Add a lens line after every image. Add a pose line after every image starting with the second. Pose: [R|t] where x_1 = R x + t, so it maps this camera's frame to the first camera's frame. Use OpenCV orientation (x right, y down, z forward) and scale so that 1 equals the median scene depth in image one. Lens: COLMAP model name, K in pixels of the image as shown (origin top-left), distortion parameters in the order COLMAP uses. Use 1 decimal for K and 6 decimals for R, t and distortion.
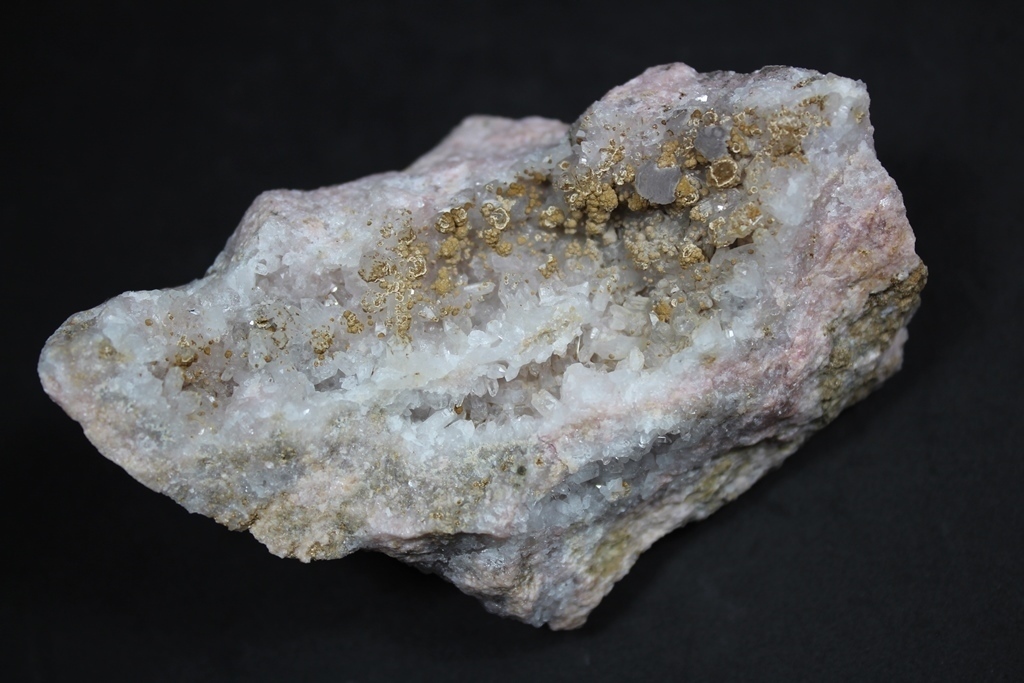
lens RADIAL K [[1626.2, 0, 512.0], [0, 1626.2, 341.5], [0, 0, 1]] dist [-0.024473, -0.012410]
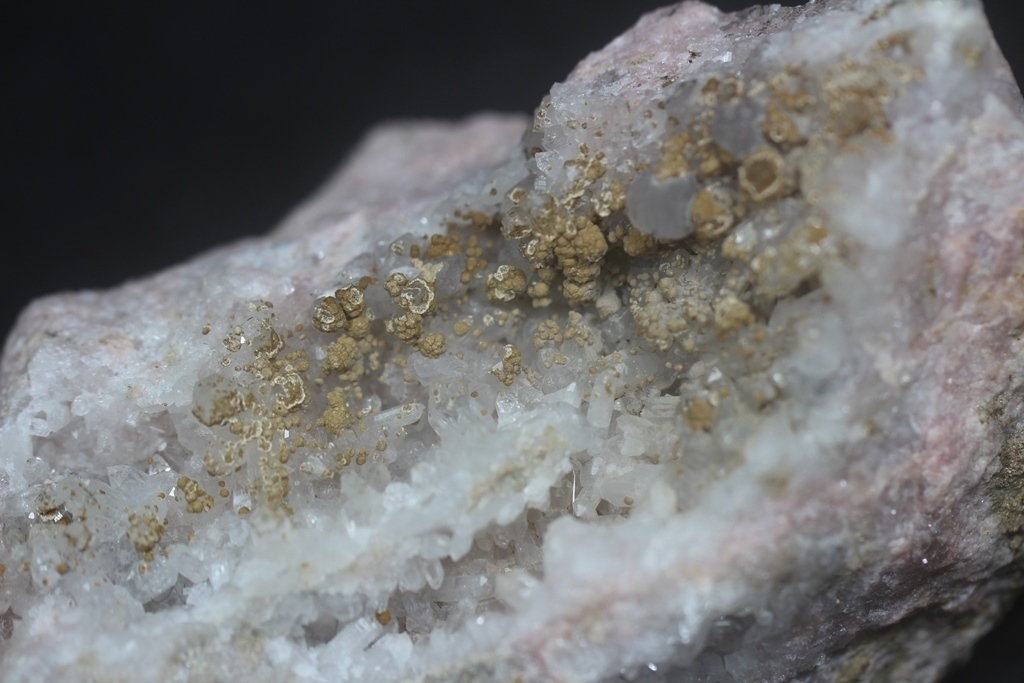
lens RADIAL K [[4202.6, 0, 512.0], [0, 4202.6, 341.5], [0, 0, 1]] dist [-0.148156, -1.616576]
pose [[0.988840, -0.123945, -0.082661, 0.155419], [0.117988, 0.990296, -0.073442, 0.060191], [0.090961, 0.062869, 0.993868, -0.550657]]
